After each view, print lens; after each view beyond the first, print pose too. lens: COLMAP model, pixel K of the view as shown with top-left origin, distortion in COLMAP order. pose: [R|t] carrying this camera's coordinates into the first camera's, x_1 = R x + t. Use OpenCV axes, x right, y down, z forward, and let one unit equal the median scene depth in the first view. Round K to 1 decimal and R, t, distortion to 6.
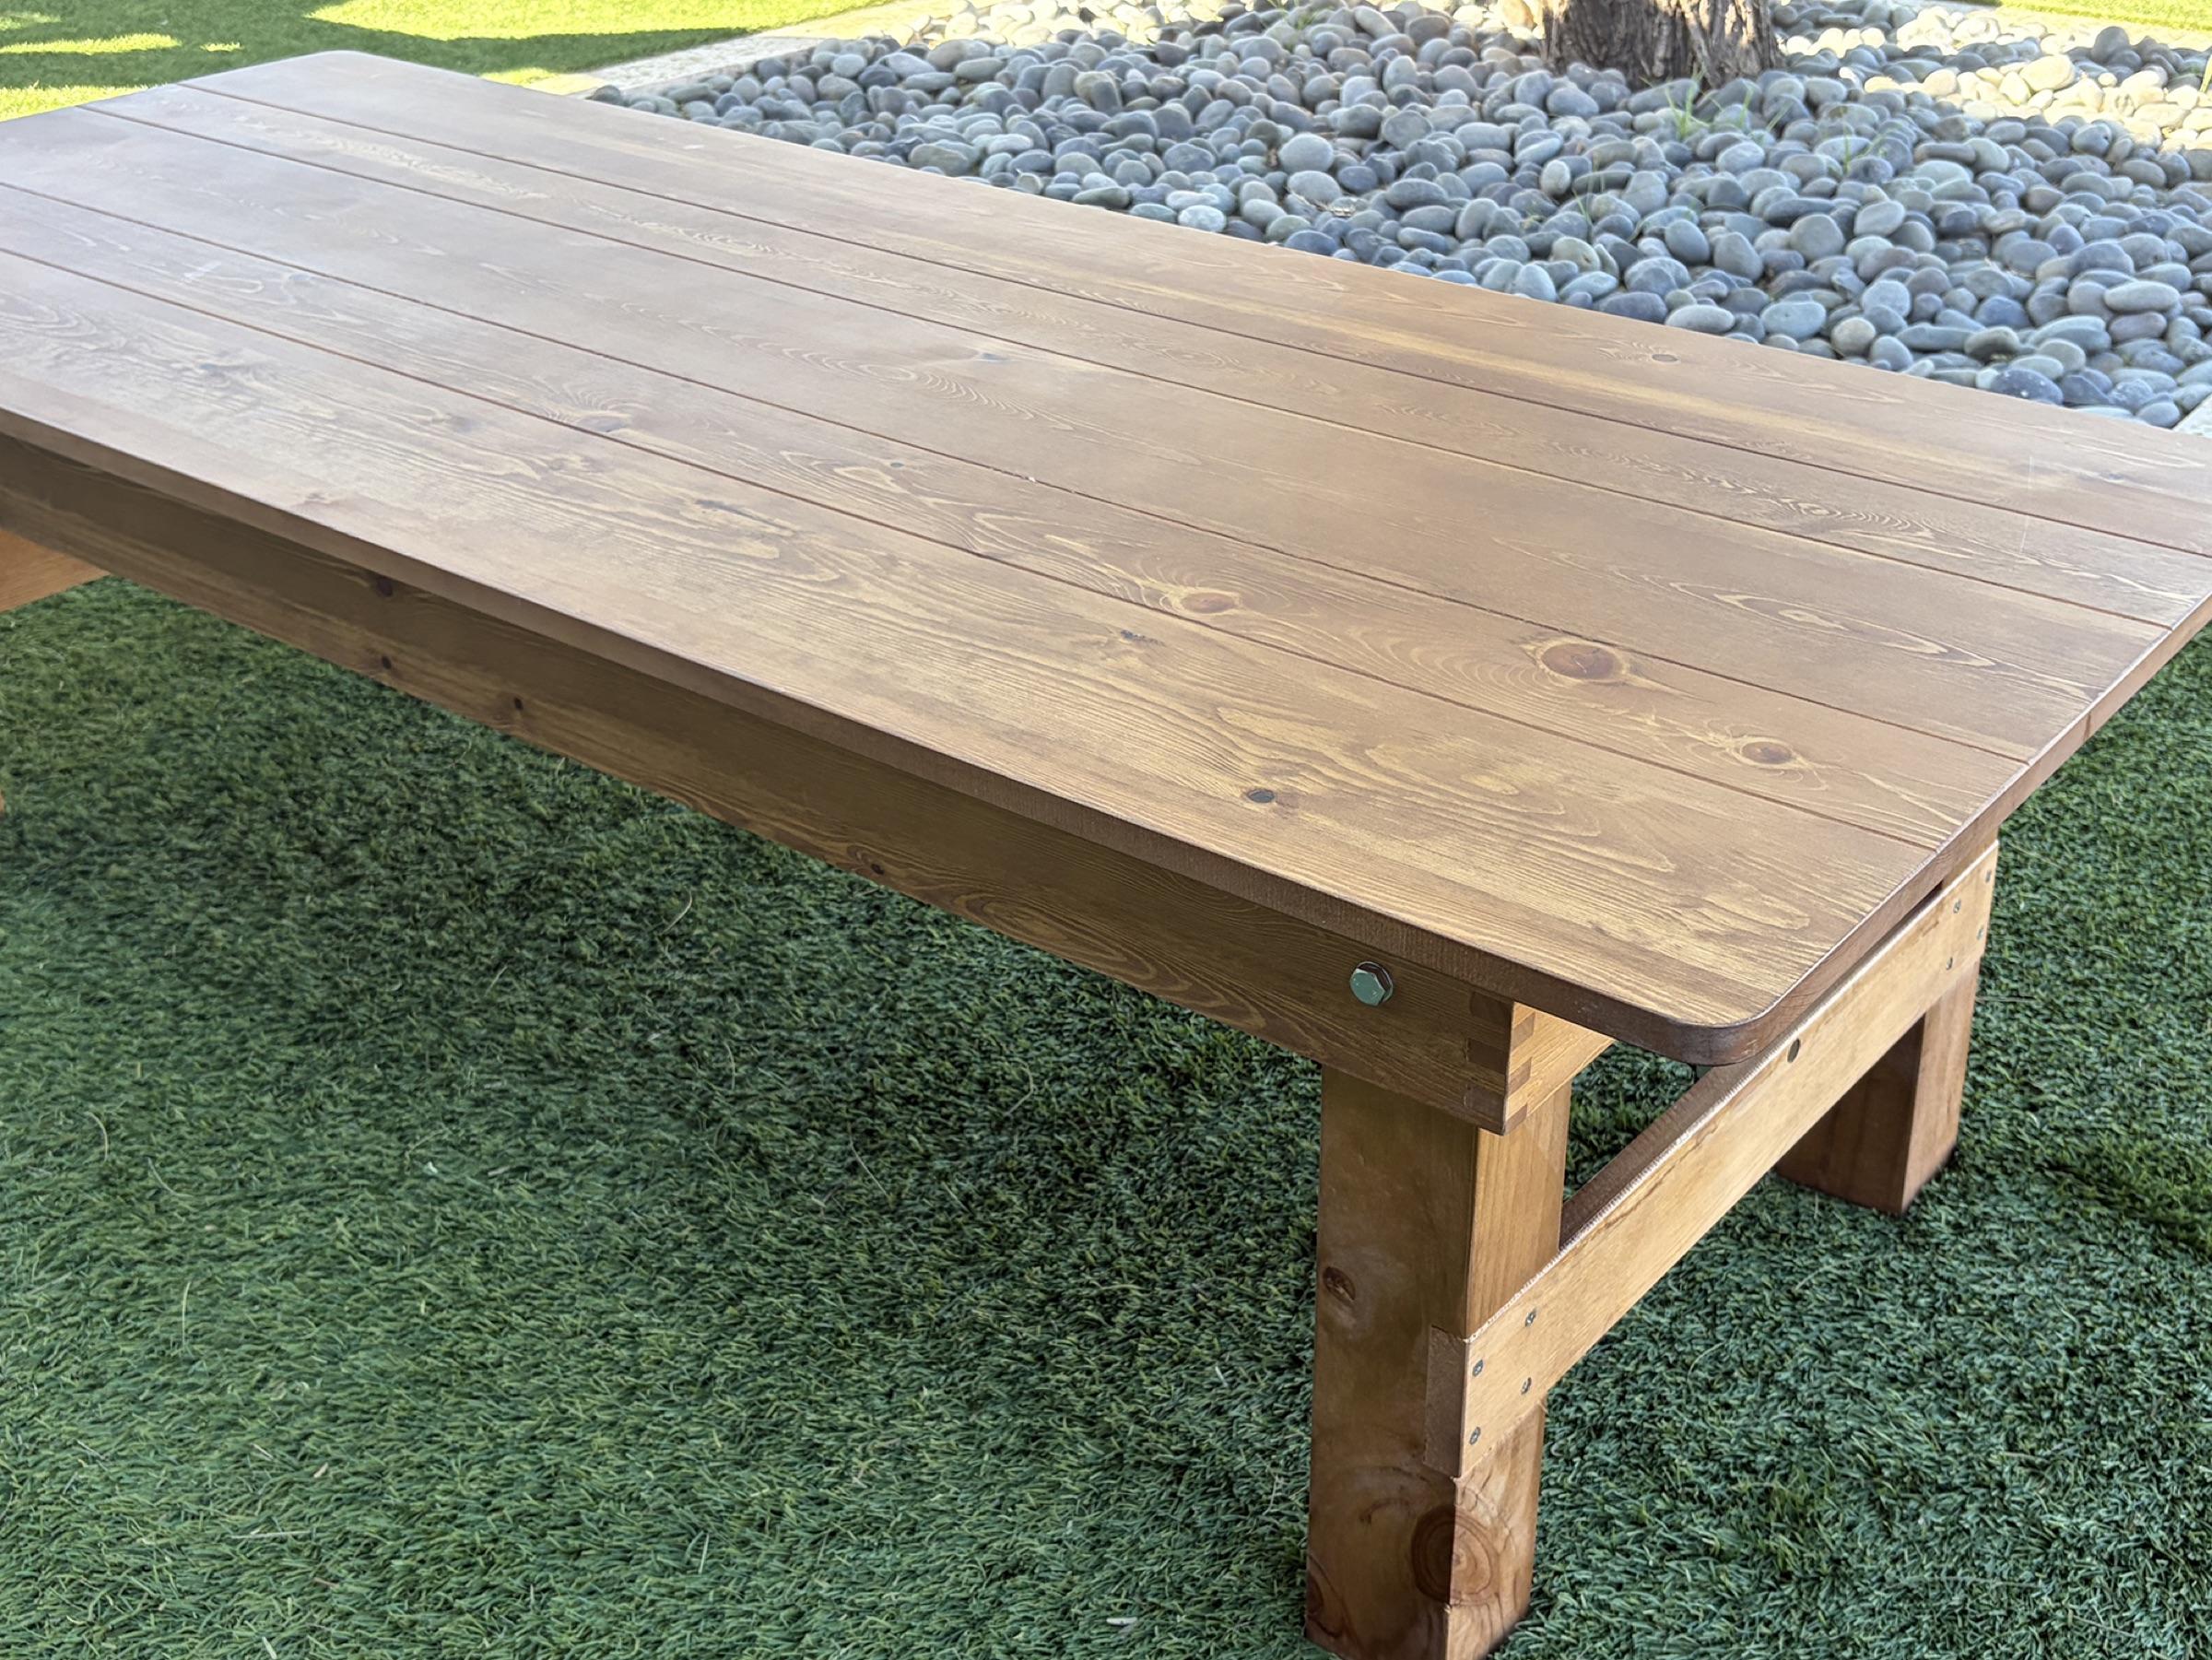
lens RADIAL K [[2762.6, 0, 1115.7], [0, 2762.6, 832.7], [0, 0, 1]] dist [0.042685, 0.000000]
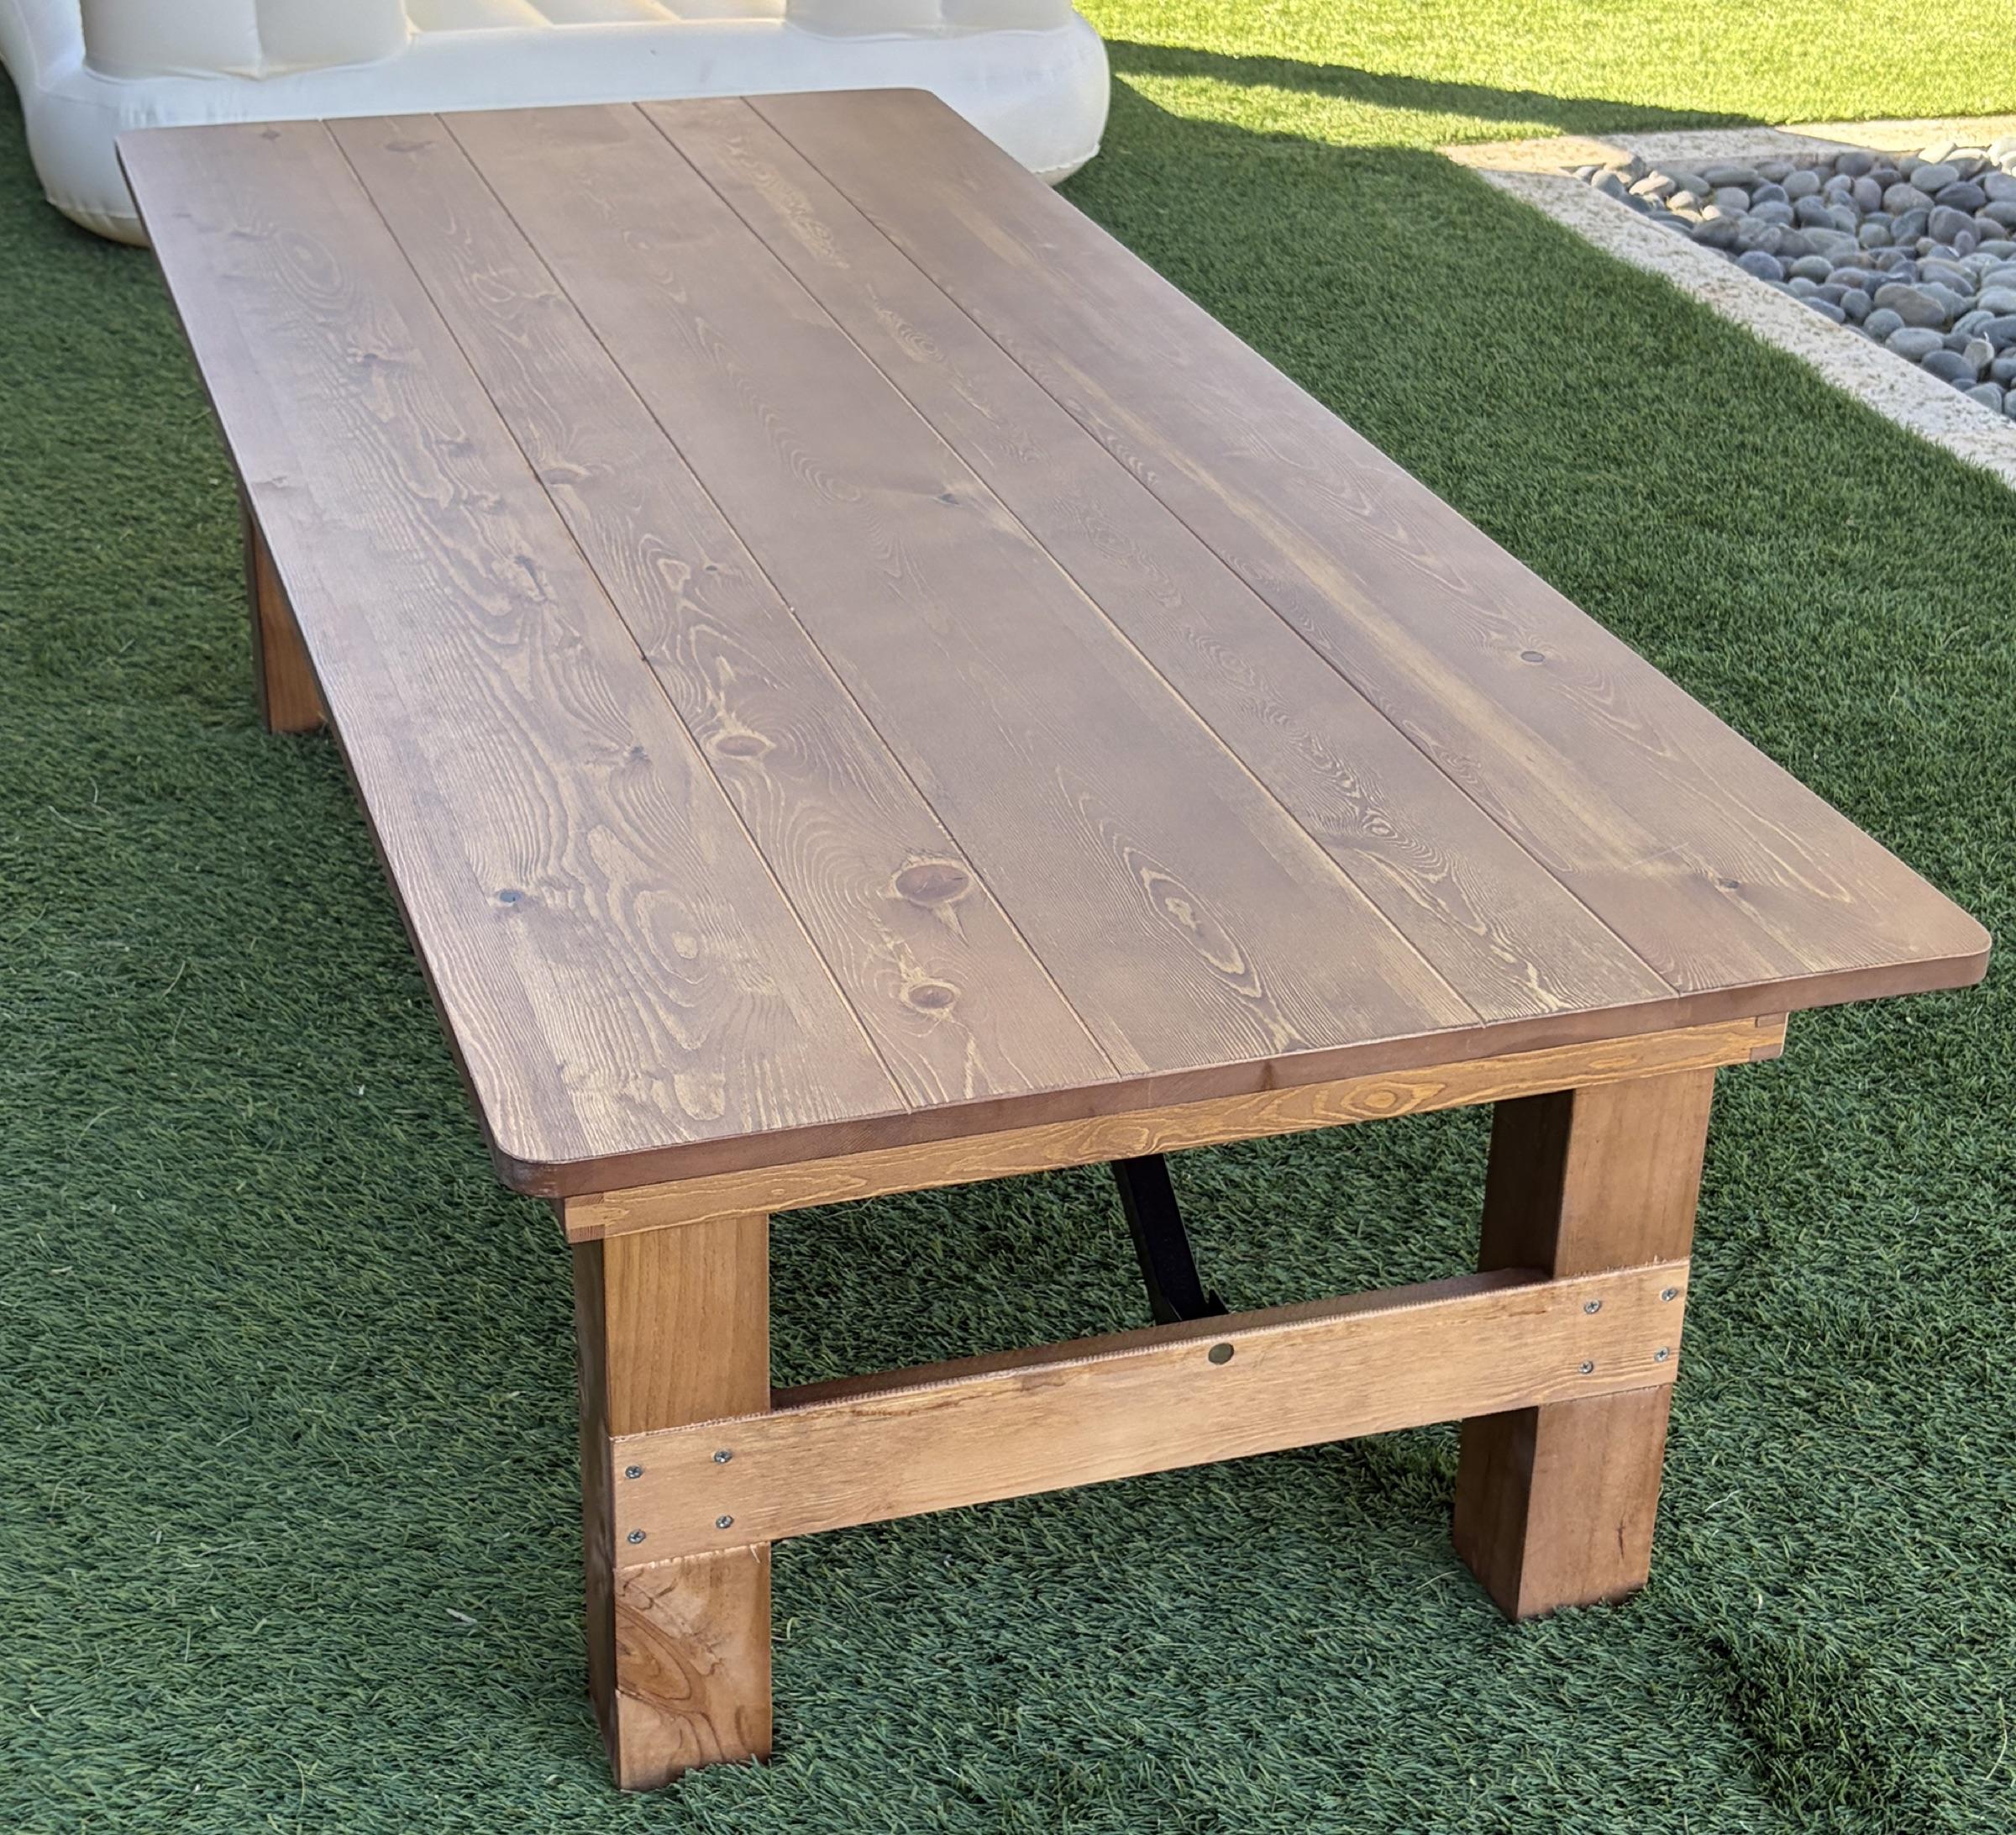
lens RADIAL K [[3473.8, 0, 1009.9], [0, 3473.8, 918.0], [0, 0, 1]] dist [0.032424, 0.000000]
pose [[0.826697, 0.278919, -0.488647, 0.716648], [-0.288929, 0.955671, 0.056683, -0.112498], [0.482796, 0.094325, 0.870638, -0.116339]]
